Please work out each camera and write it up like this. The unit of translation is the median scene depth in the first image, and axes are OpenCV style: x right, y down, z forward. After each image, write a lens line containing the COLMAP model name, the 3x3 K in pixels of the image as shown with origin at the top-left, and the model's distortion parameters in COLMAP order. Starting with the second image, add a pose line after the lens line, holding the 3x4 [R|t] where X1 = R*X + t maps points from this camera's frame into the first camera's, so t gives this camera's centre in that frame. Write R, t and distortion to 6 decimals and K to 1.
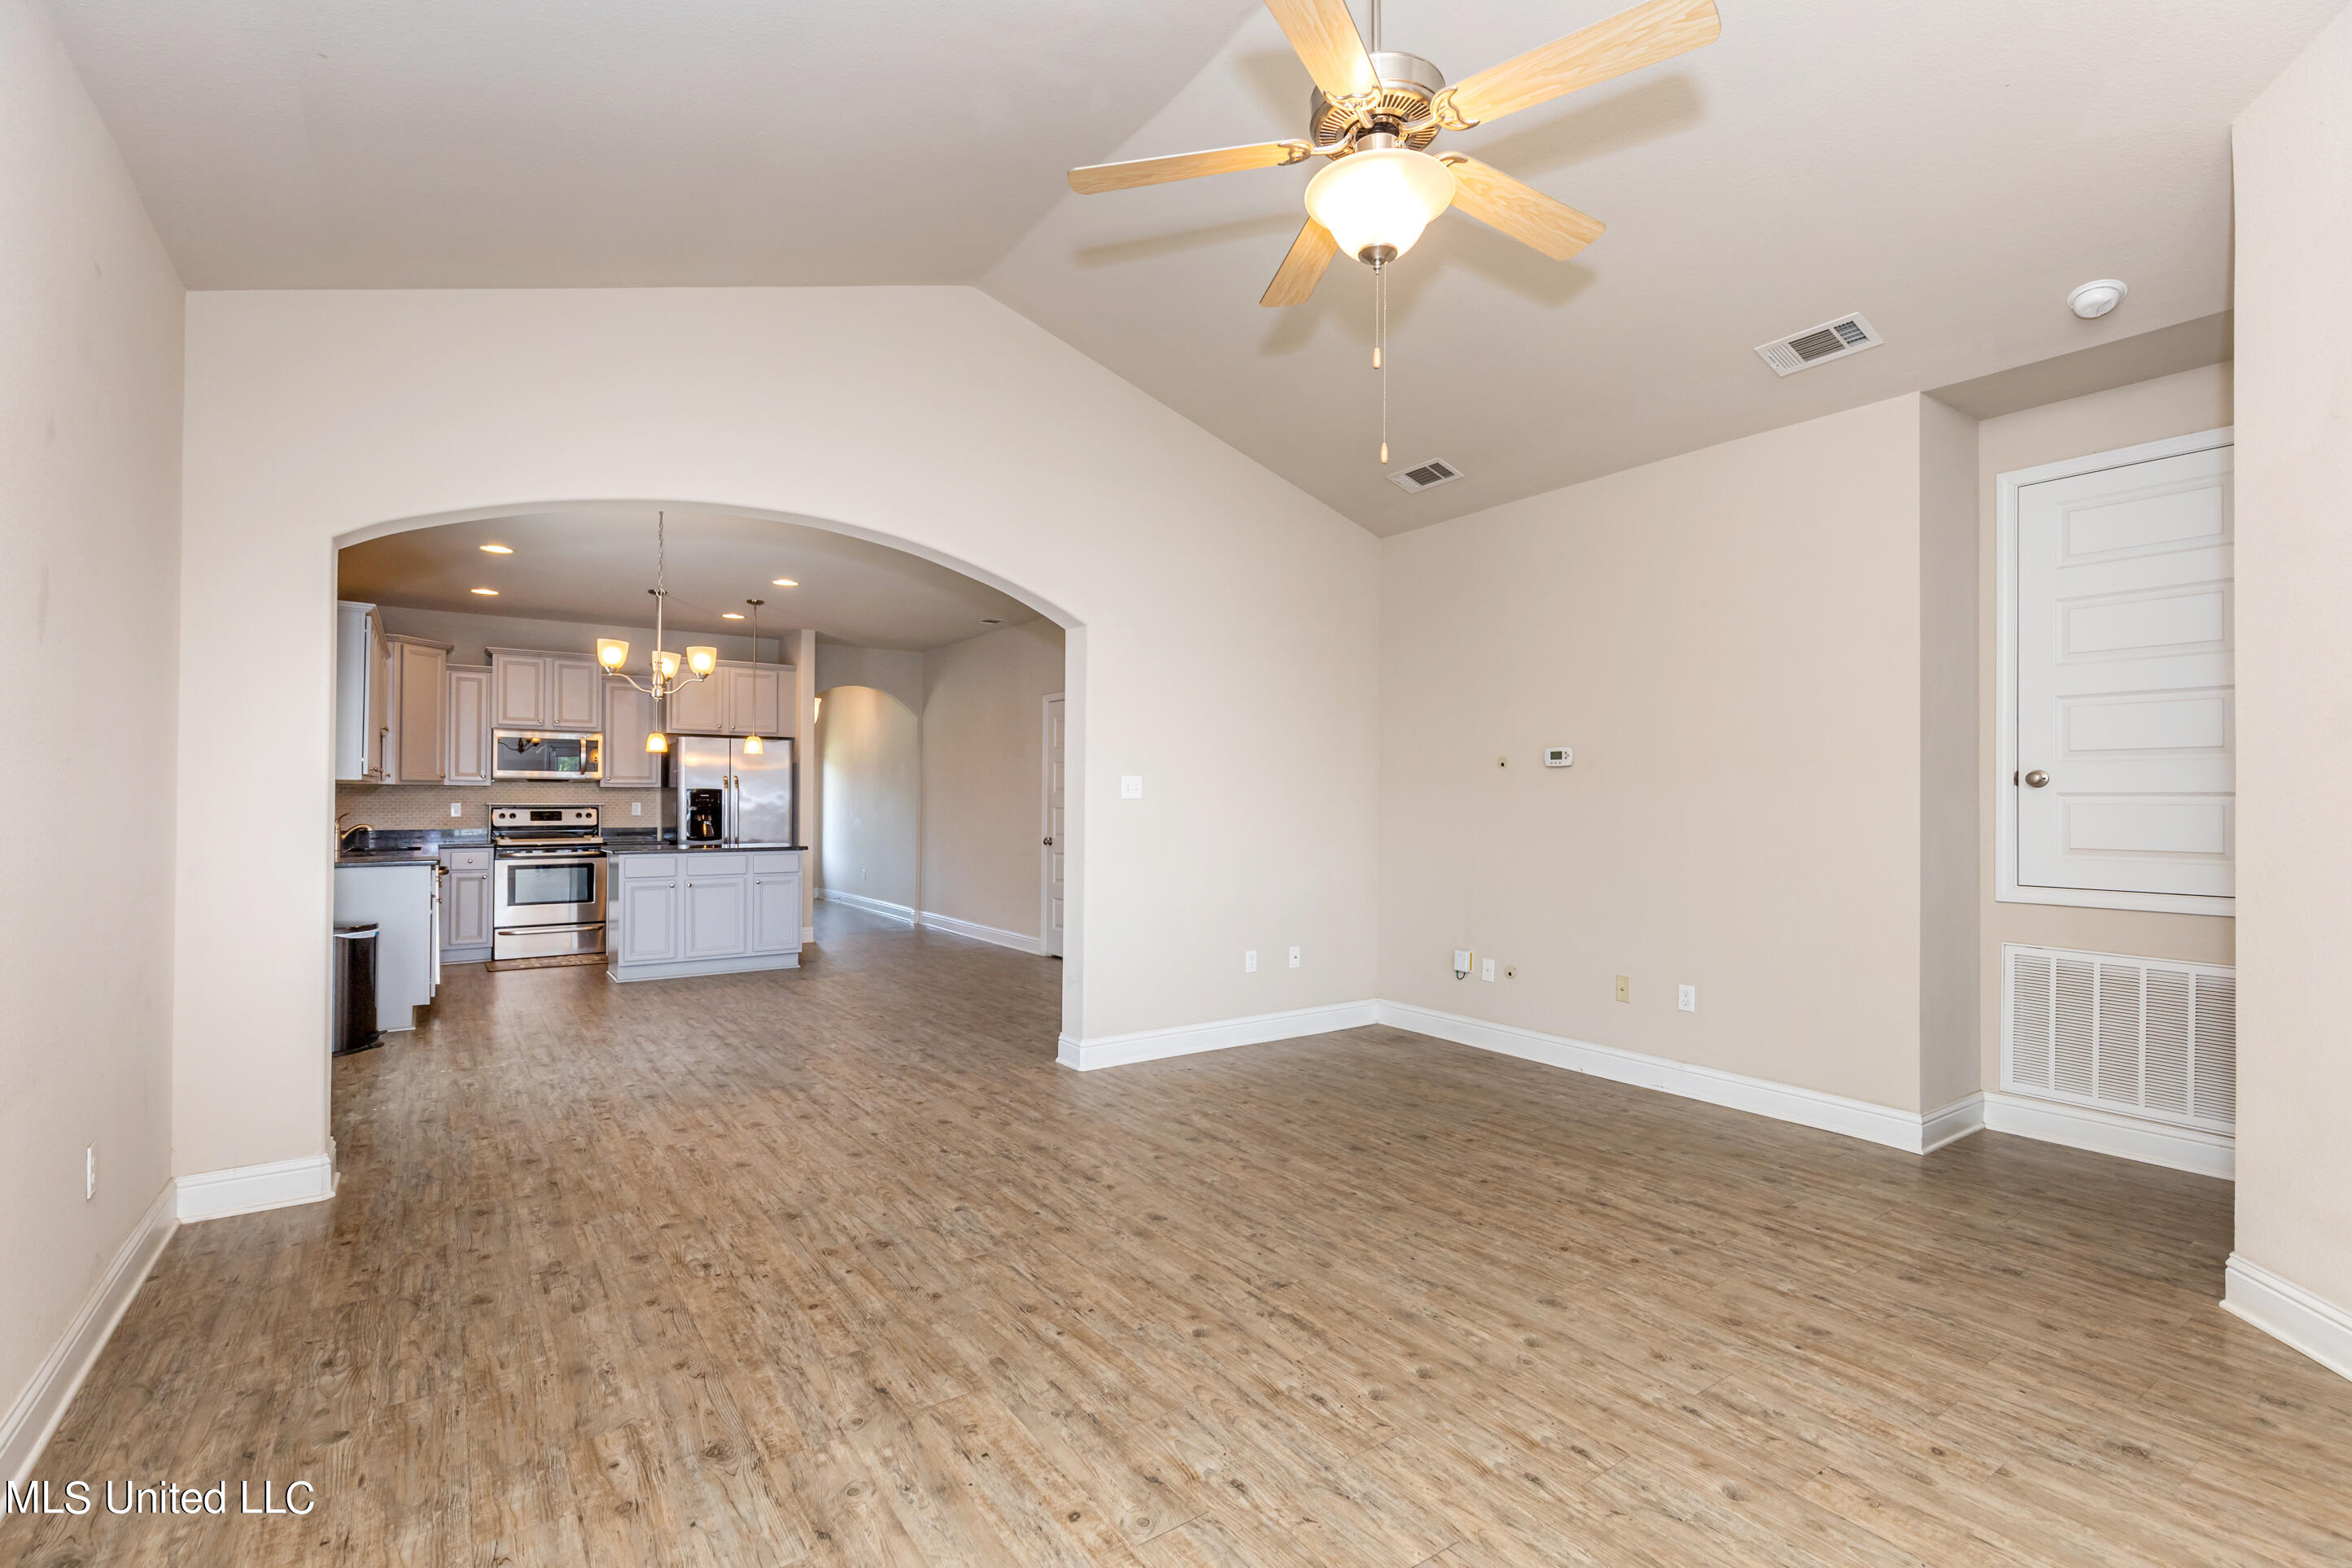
lens RADIAL K [[1081.4, 0, 1158.5], [0, 1081.4, 787.5], [0, 0, 1]] dist [0.010448, -0.002839]
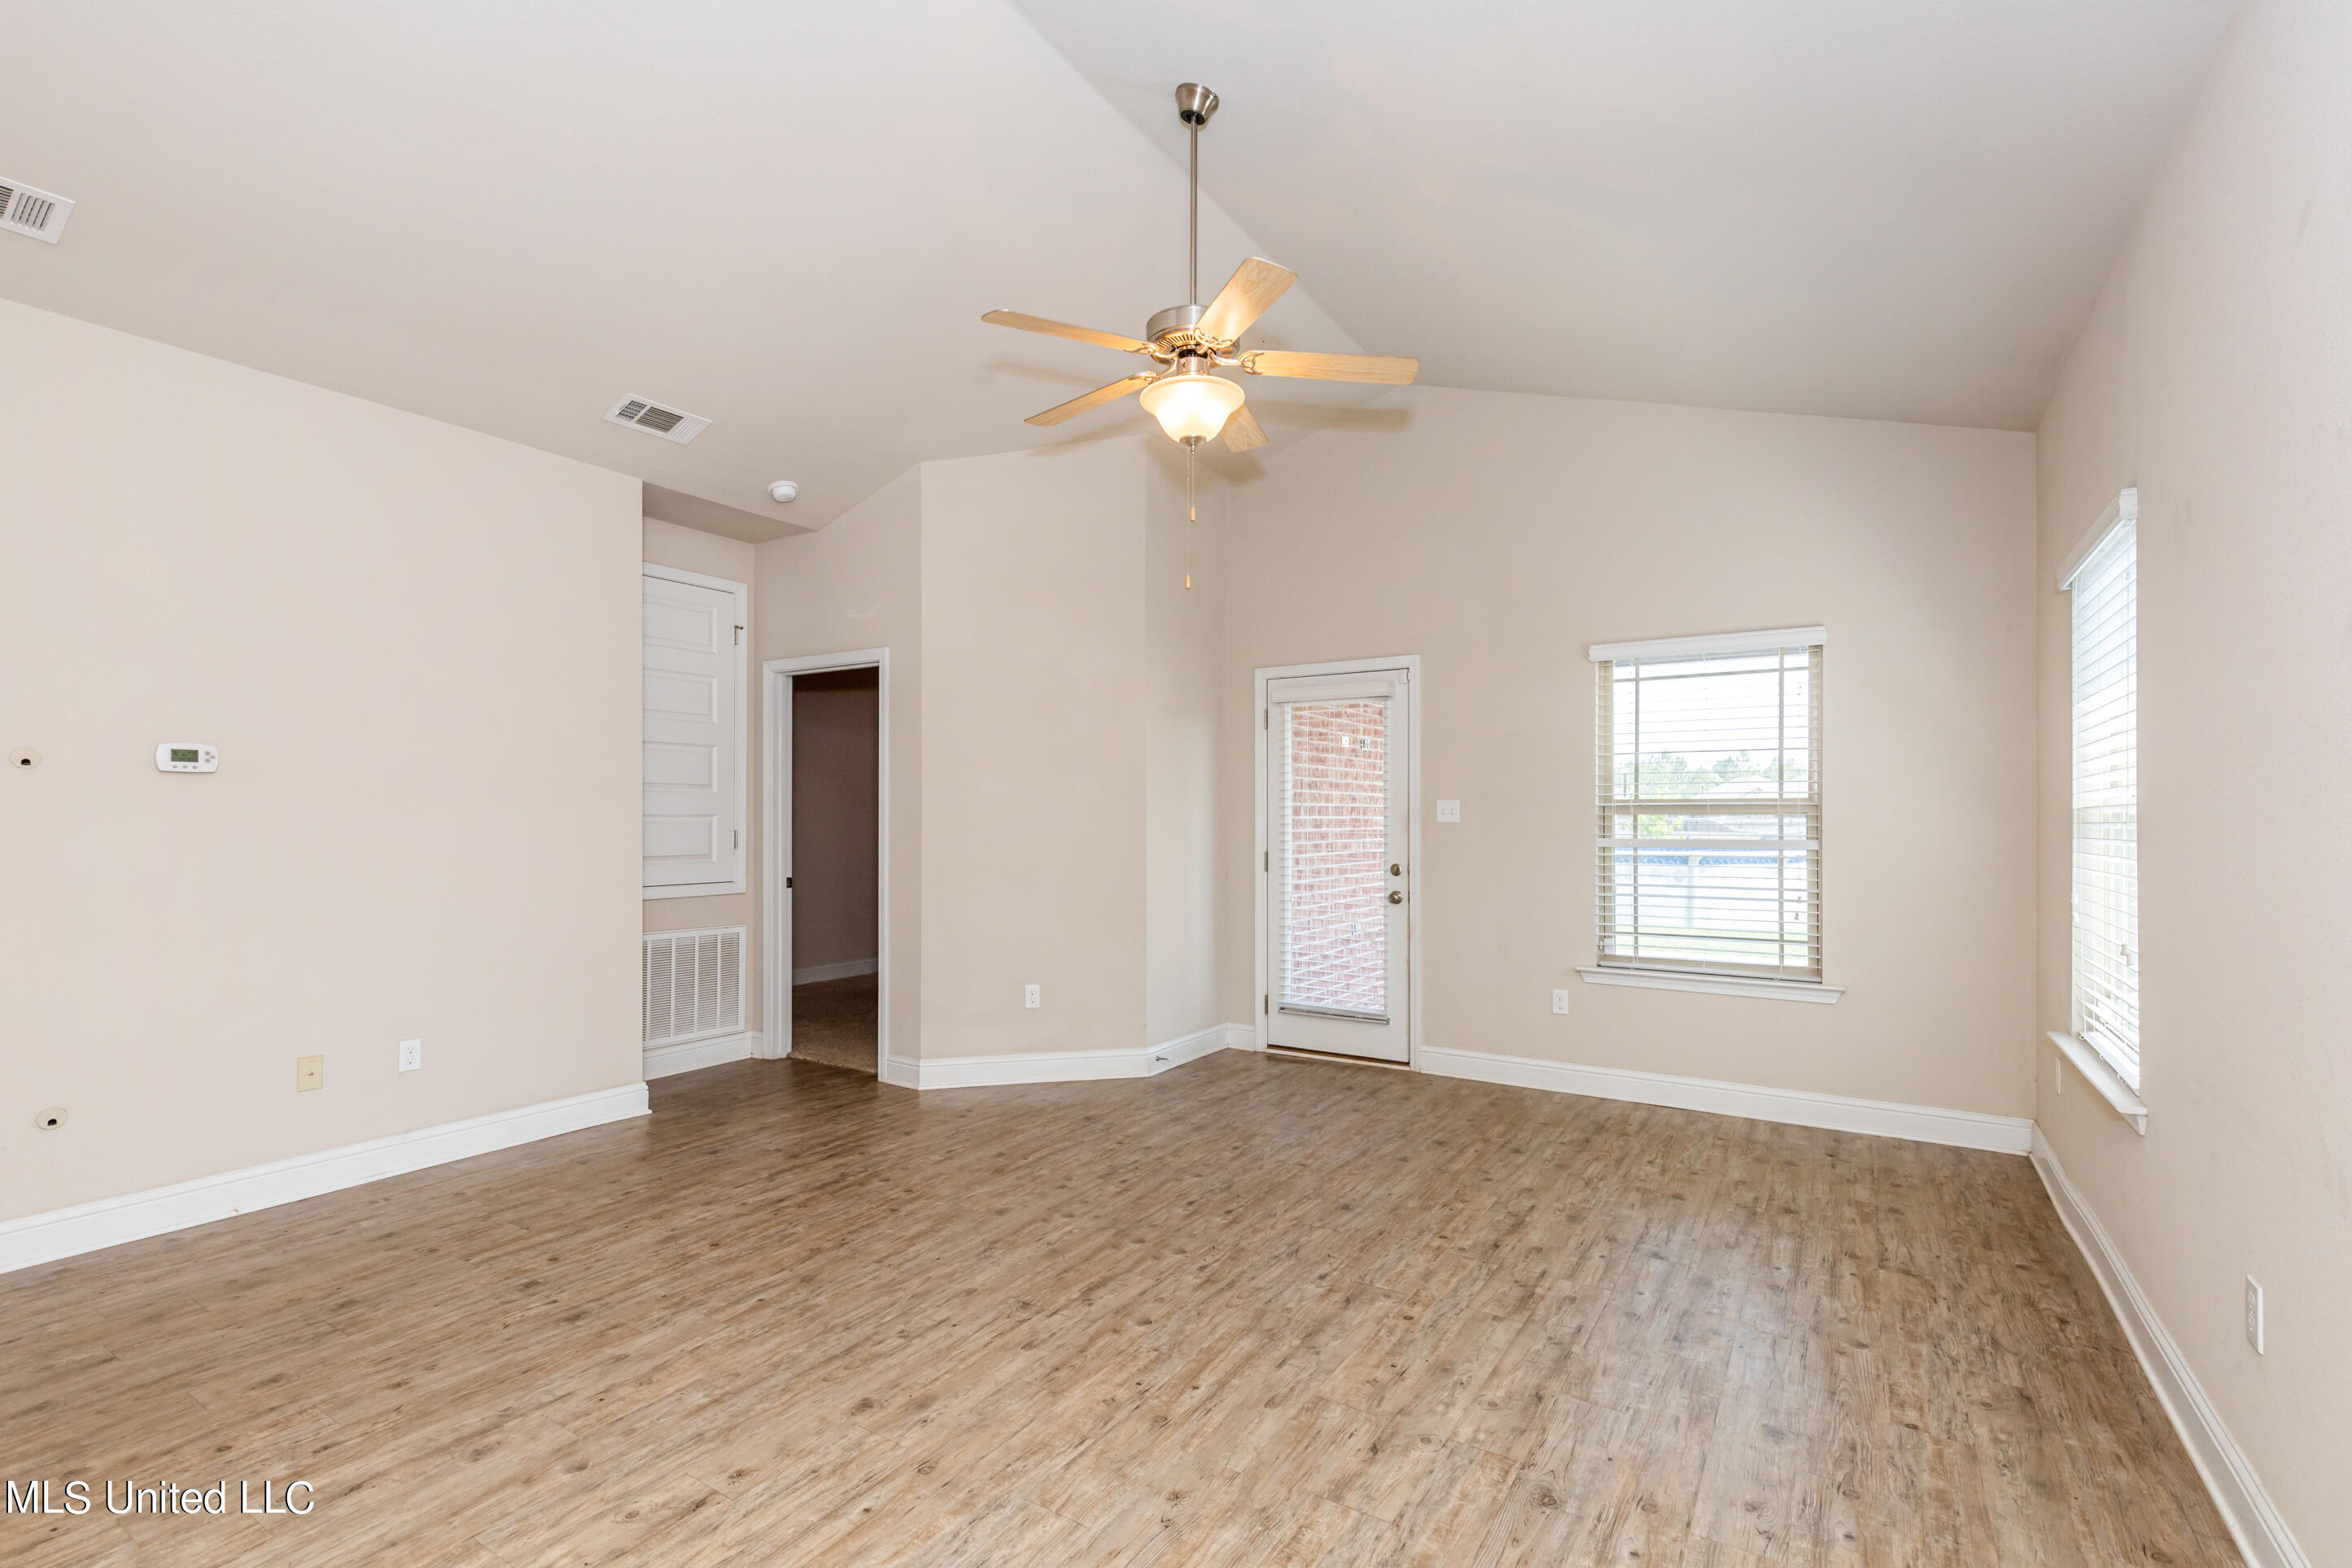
lens RADIAL K [[1081.4, 0, 1199.4], [0, 1081.4, 817.0], [0, 0, 1]] dist [0.010448, -0.002839]
pose [[-0.424192, -0.003433, 0.905566, -0.860080], [-0.012822, 0.999915, -0.002215, 0.001989], [-0.905482, -0.012551, -0.424200, 1.266419]]
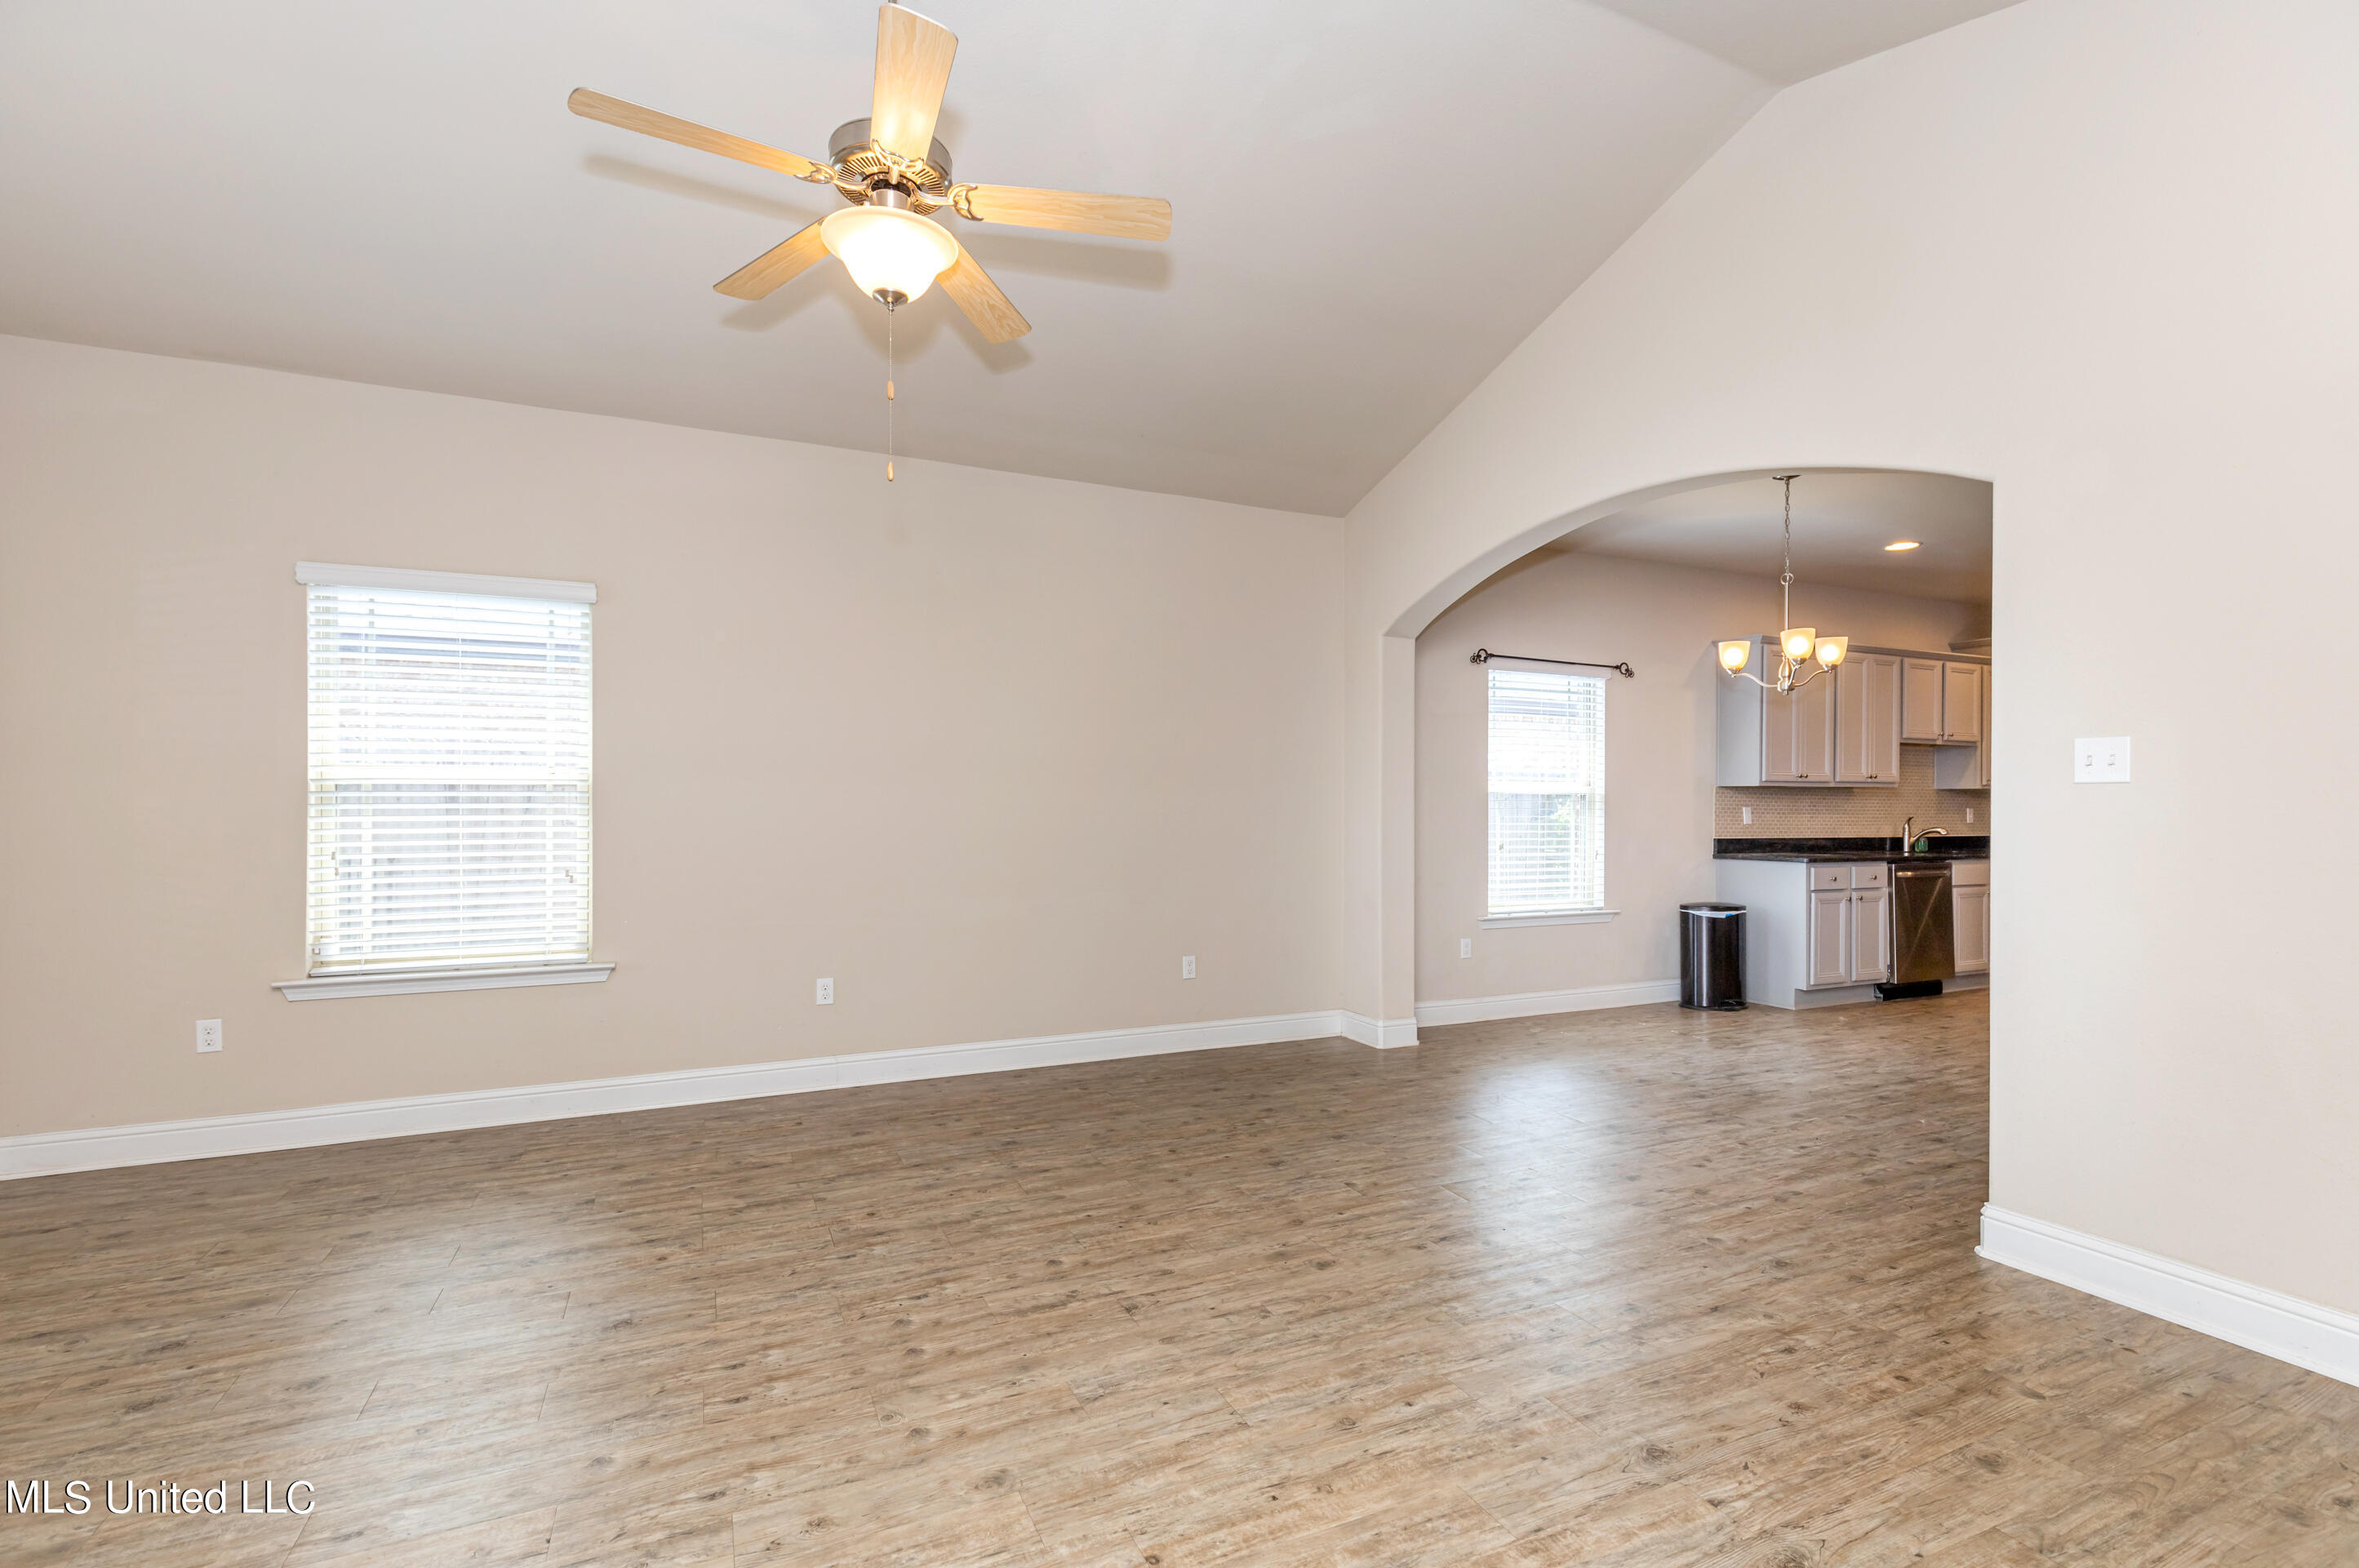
lens RADIAL K [[1016.9, 0, 1164.0], [0, 1016.9, 807.7], [0, 0, 1]] dist [0.008809, -0.003746]
pose [[-0.168486, -0.006934, -0.985680, 0.949420], [0.011760, 0.999890, -0.009044, 0.039668], [0.985634, -0.013115, -0.168386, 1.159236]]
